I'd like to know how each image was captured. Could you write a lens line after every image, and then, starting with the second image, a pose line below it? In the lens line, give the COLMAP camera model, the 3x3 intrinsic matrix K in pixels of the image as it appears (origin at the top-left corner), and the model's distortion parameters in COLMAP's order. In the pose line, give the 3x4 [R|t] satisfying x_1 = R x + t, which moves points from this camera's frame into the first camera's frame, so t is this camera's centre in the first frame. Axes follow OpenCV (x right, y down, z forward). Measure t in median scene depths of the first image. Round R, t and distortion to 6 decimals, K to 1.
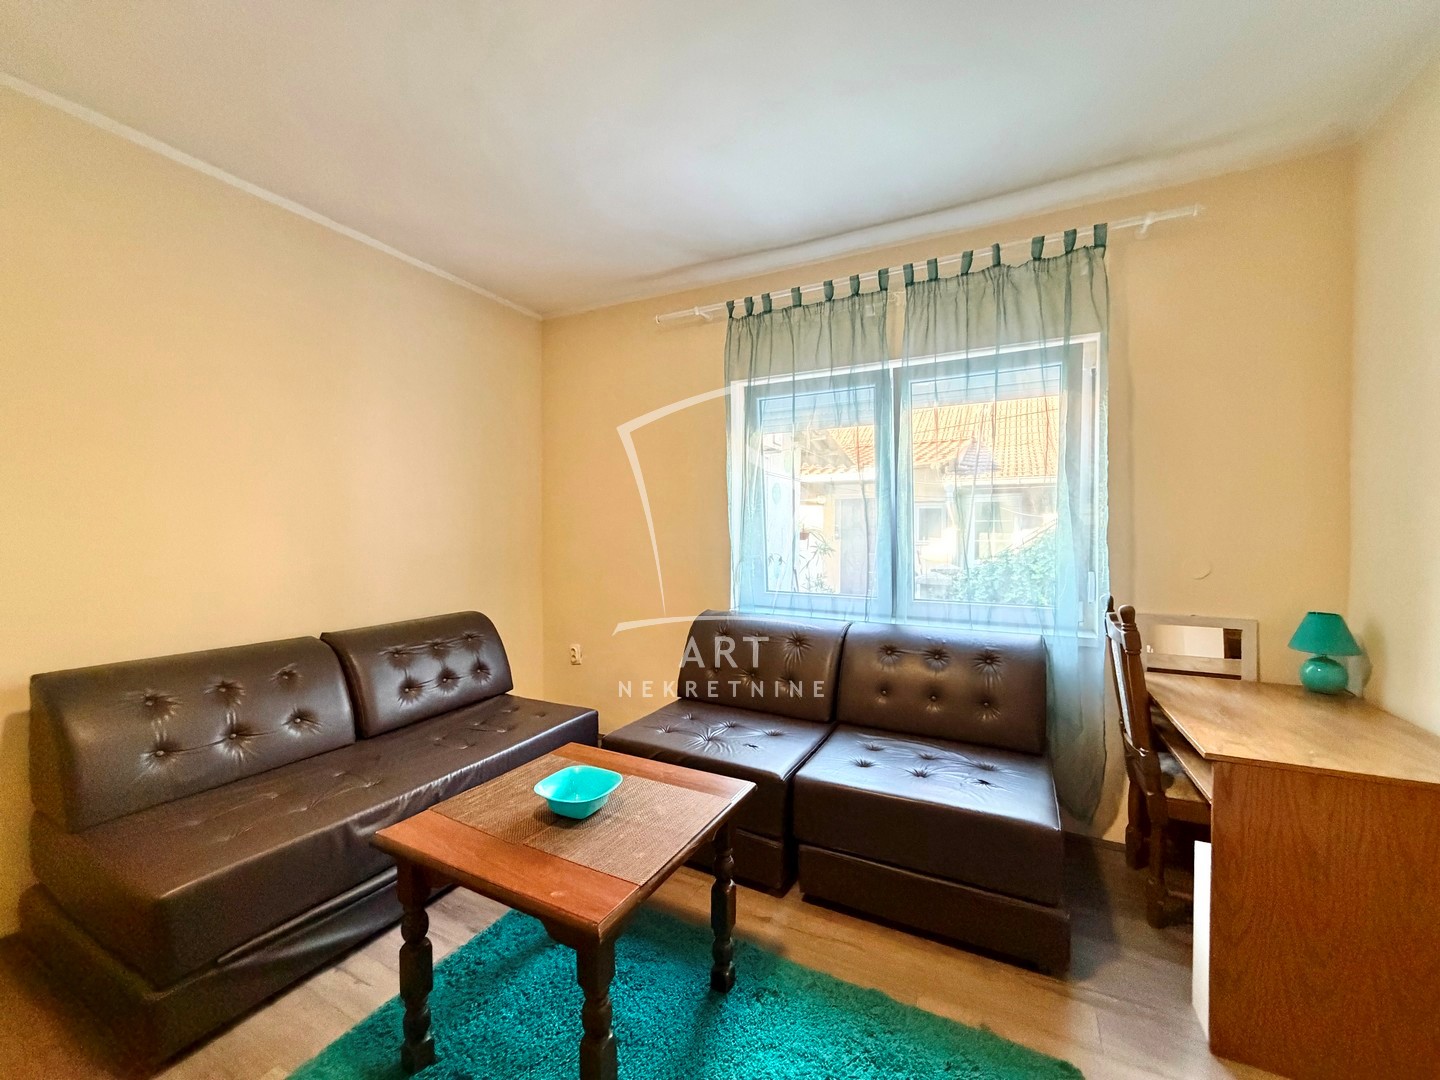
lens RADIAL K [[573.0, 0, 720.0], [0, 573.0, 540.0], [0, 0, 1]] dist [-0.000881, -0.000196]
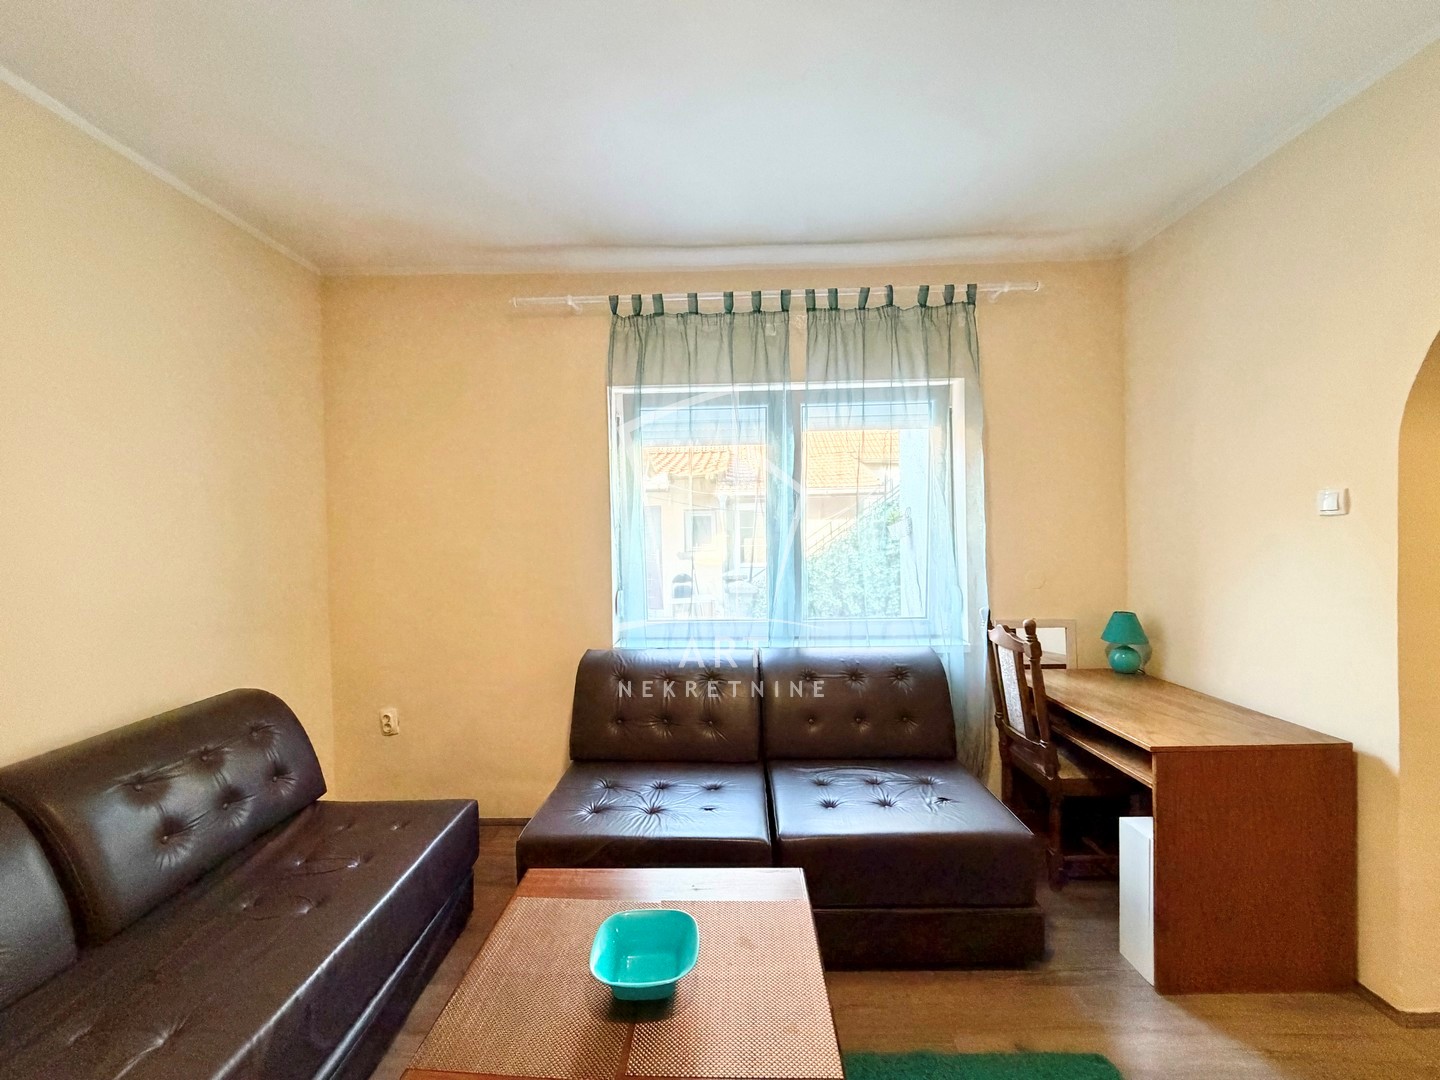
lens RADIAL K [[573.0, 0, 720.0], [0, 573.0, 540.0], [0, 0, 1]] dist [-0.000881, -0.000196]
pose [[0.899535, -0.022553, 0.436266, -0.254977], [0.024689, 0.999695, 0.000774, -0.045395], [-0.436150, 0.010075, 0.899818, 0.164442]]
